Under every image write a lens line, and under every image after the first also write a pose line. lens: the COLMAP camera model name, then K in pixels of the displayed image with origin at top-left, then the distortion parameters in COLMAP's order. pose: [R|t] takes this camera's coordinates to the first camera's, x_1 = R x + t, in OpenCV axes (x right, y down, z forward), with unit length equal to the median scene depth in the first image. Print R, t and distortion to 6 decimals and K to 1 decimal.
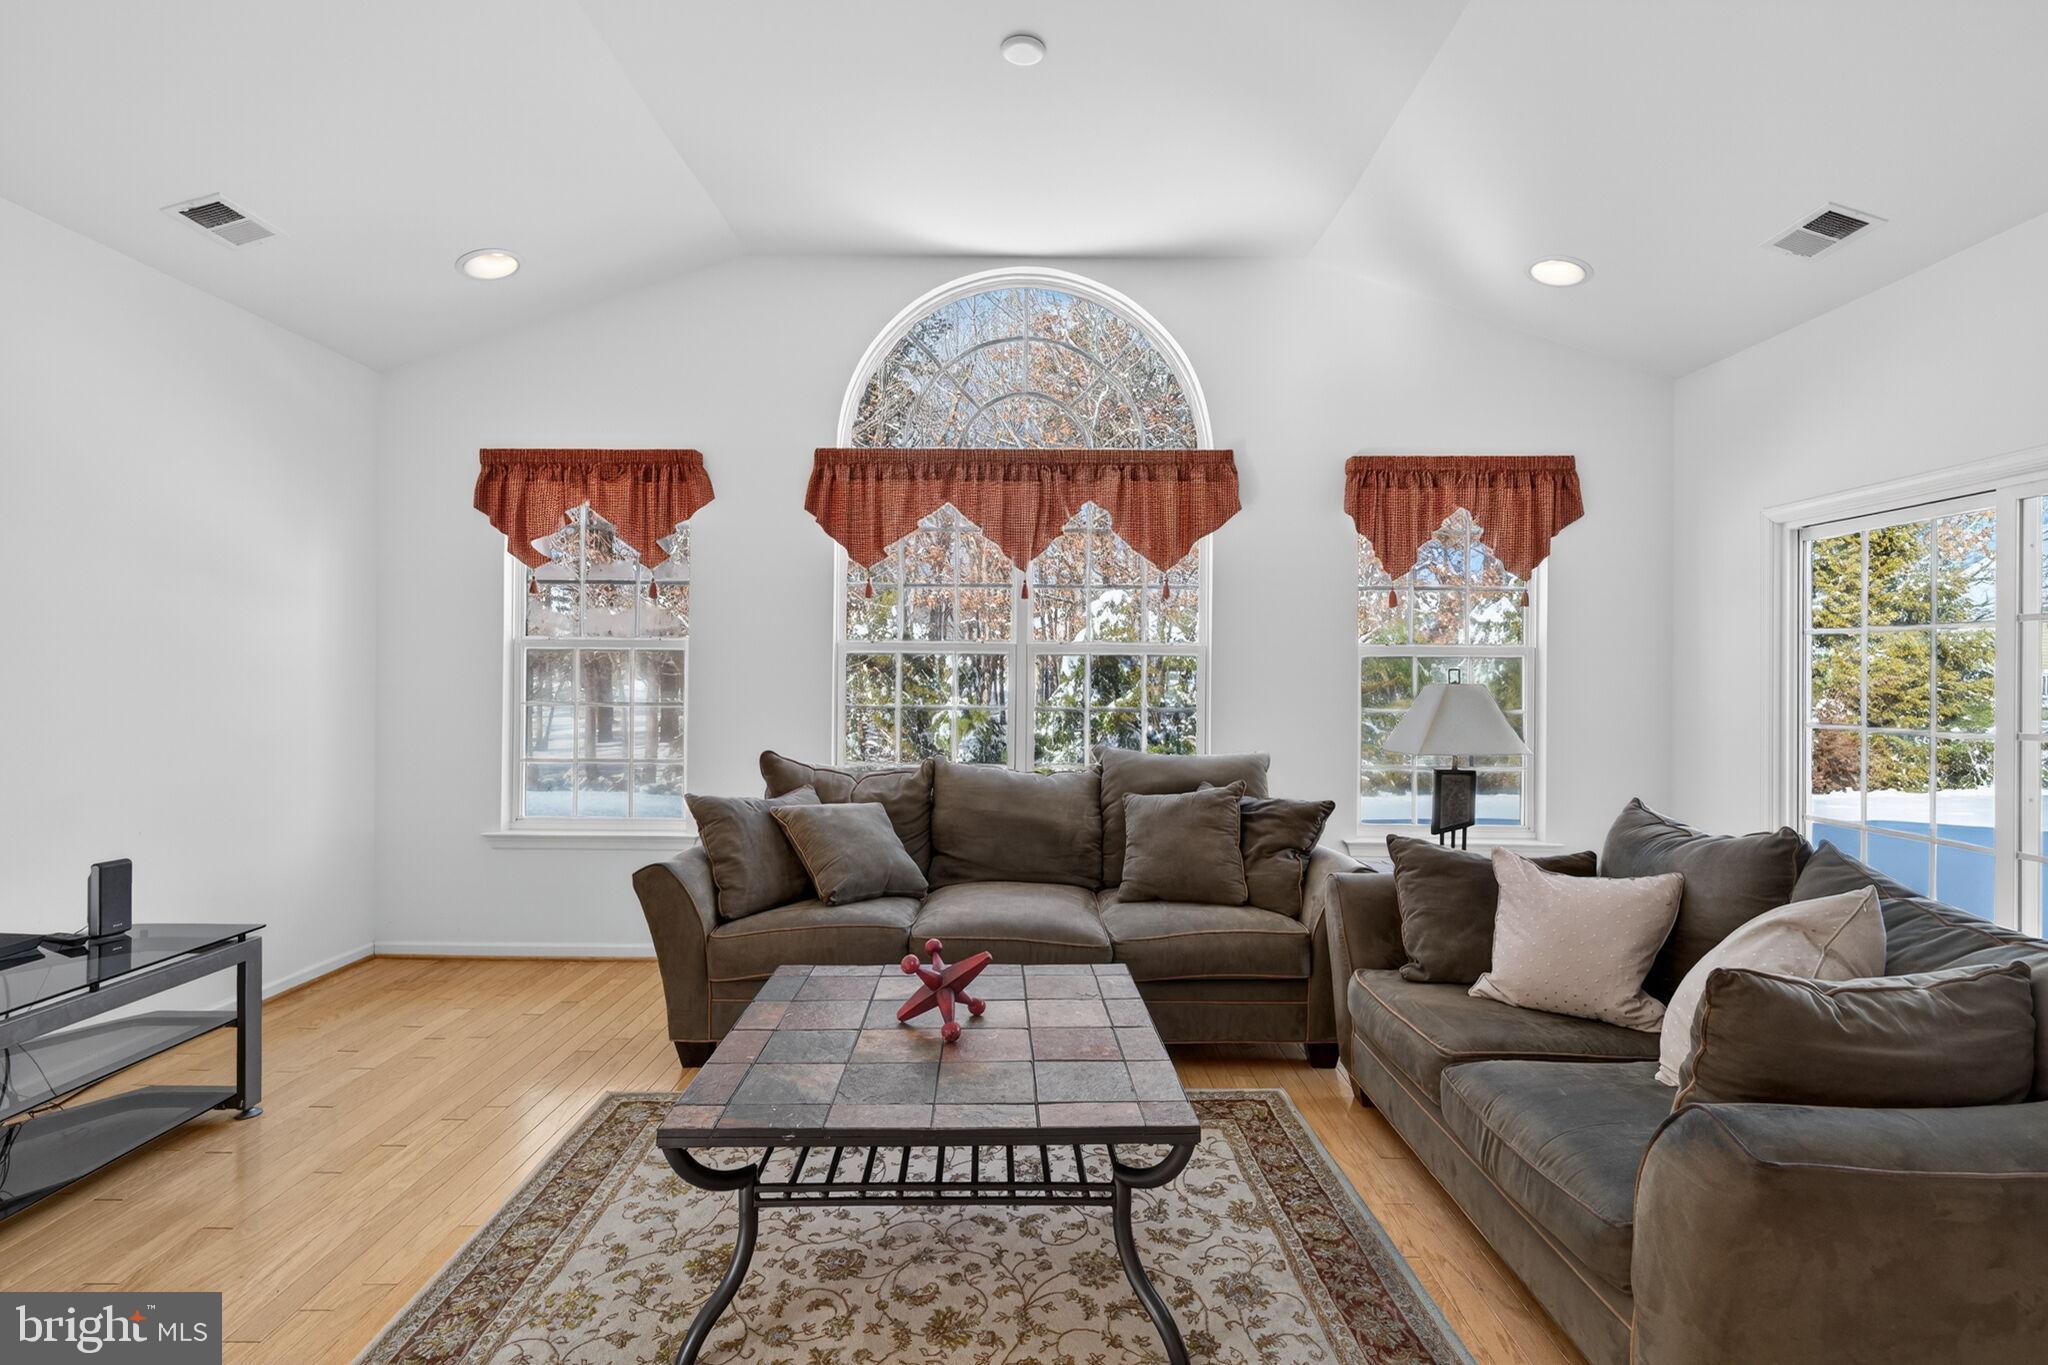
lens RADIAL K [[949.5, 0, 1021.5], [0, 949.5, 681.1], [0, 0, 1]] dist [0.007688, -0.003666]
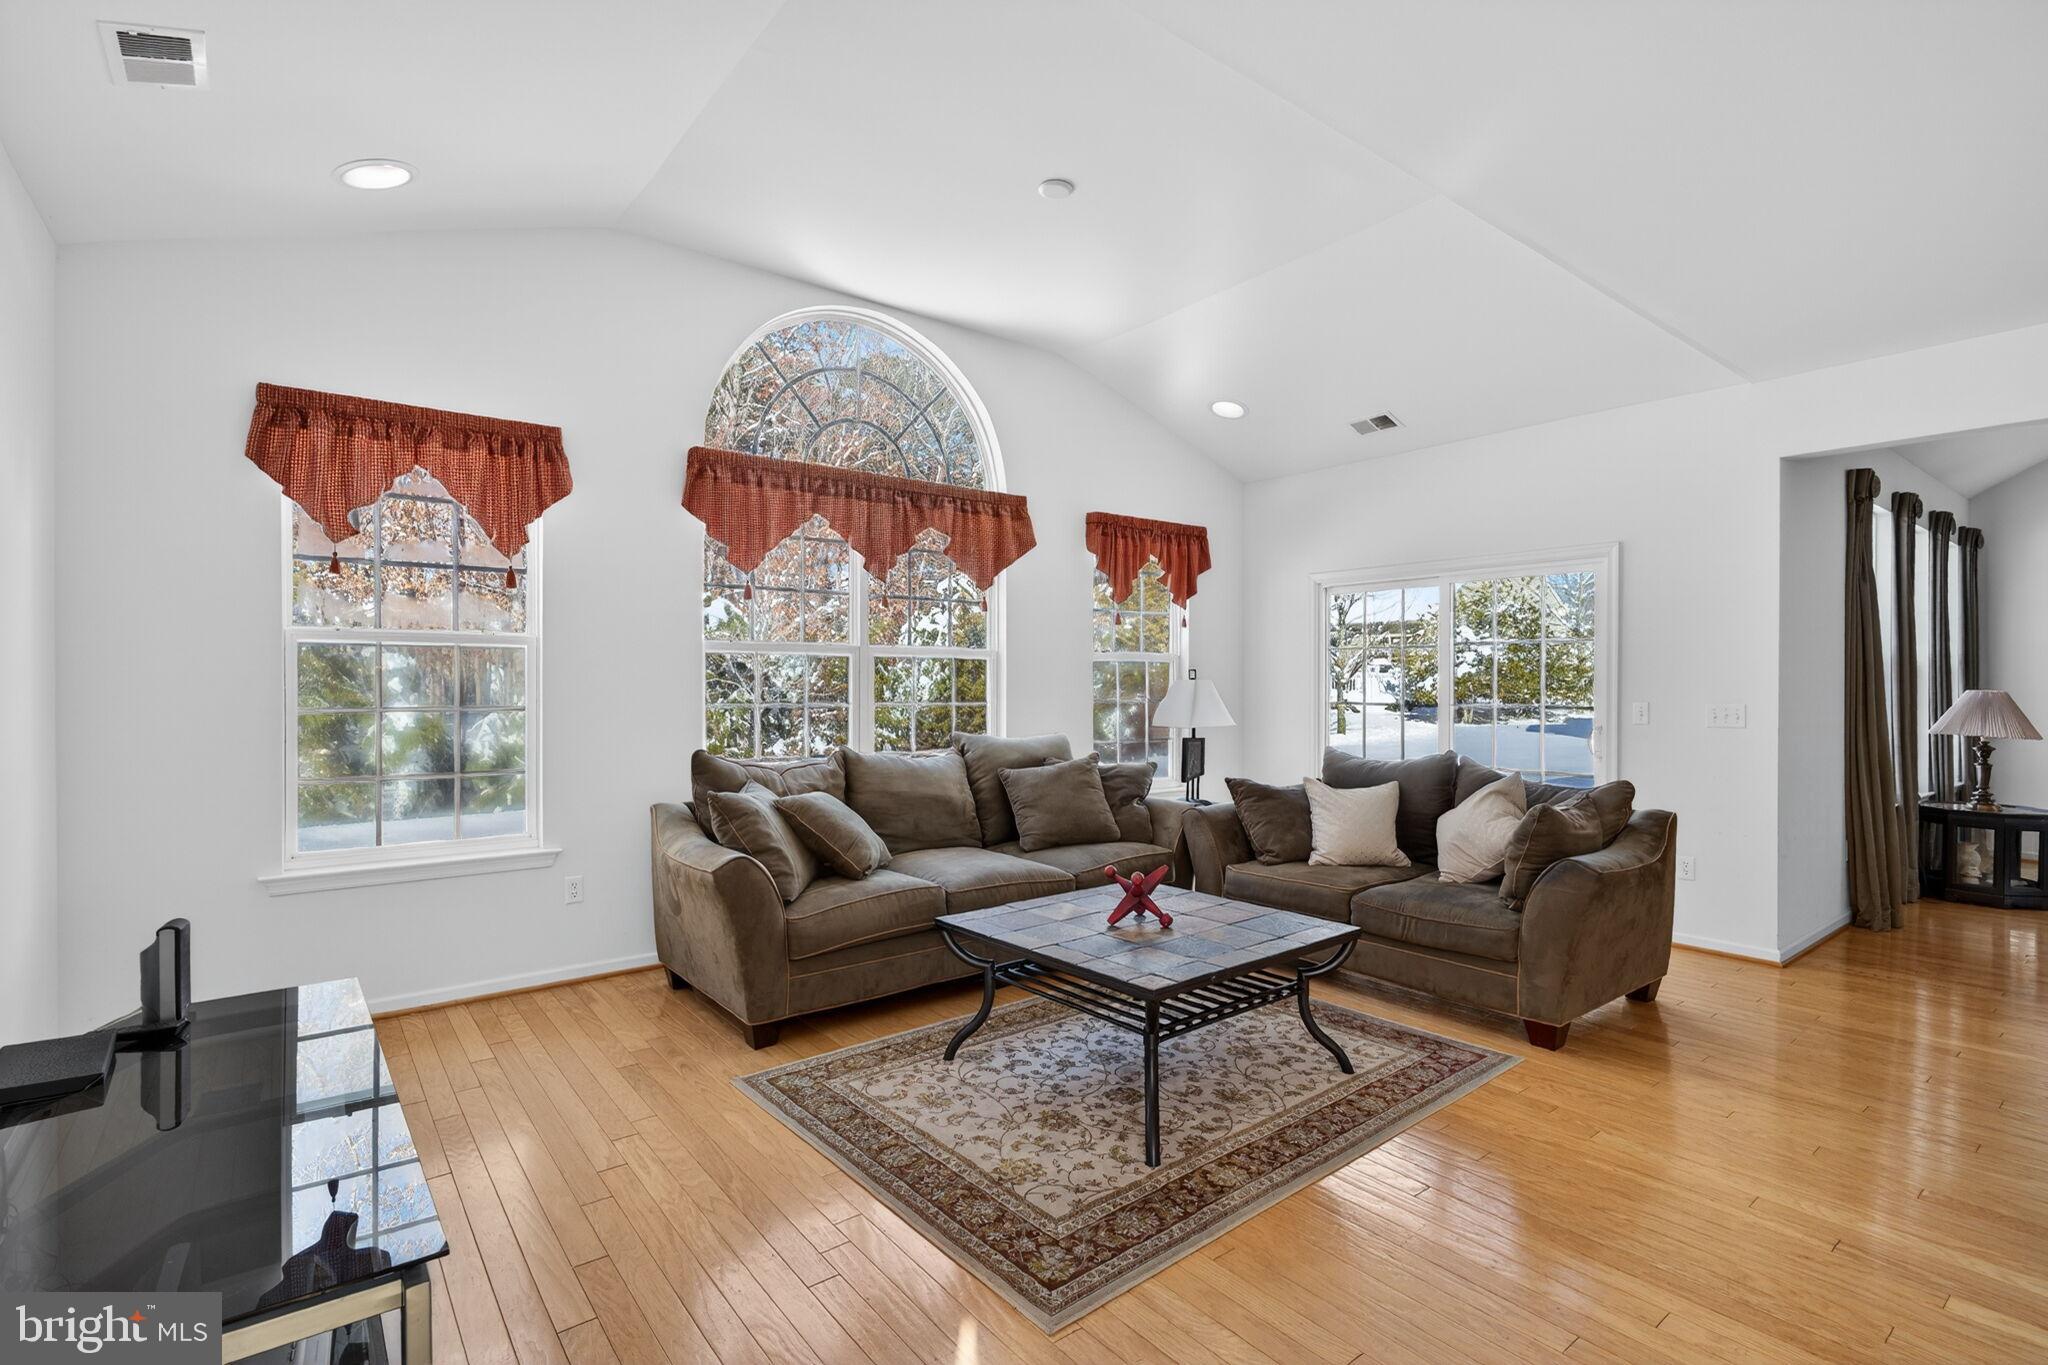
lens RADIAL K [[949.5, 0, 1025.3], [0, 949.5, 697.4], [0, 0, 1]] dist [0.007688, -0.003666]
pose [[0.786483, -0.016153, 0.617401, -0.569421], [0.007015, 0.999827, 0.017222, 0.003030], [-0.617573, -0.009214, 0.786460, 0.001787]]
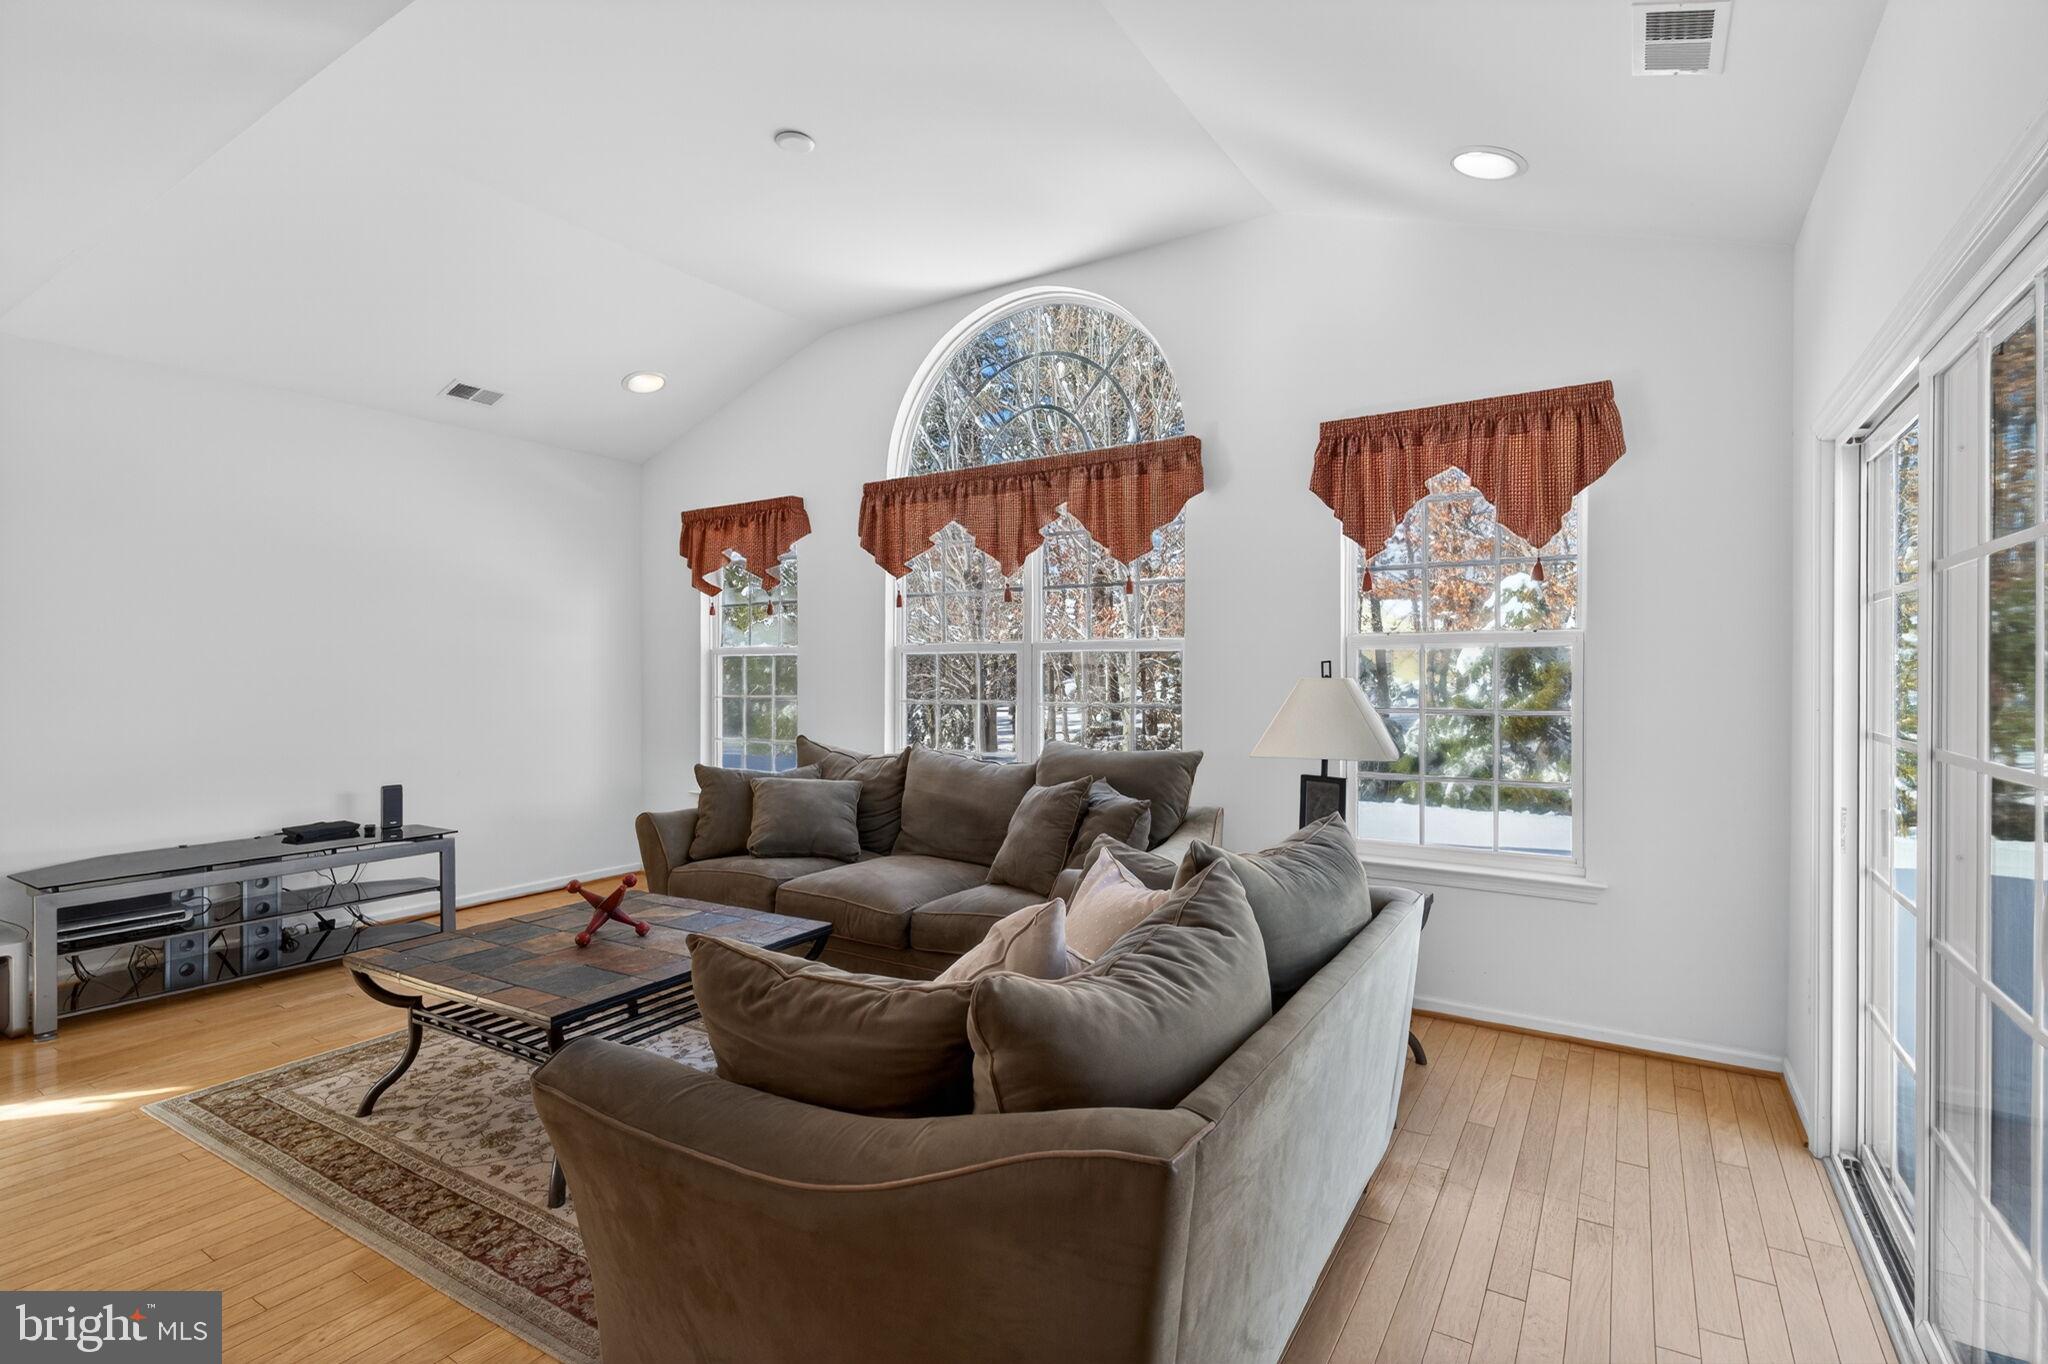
lens RADIAL K [[949.5, 0, 1024.2], [0, 949.5, 683.9], [0, 0, 1]] dist [0.007688, -0.003666]
pose [[0.847073, -0.002413, -0.531471, 0.590419], [0.003710, 0.999992, 0.001374, 0.005338], [0.531464, -0.003136, 0.847075, 0.099247]]
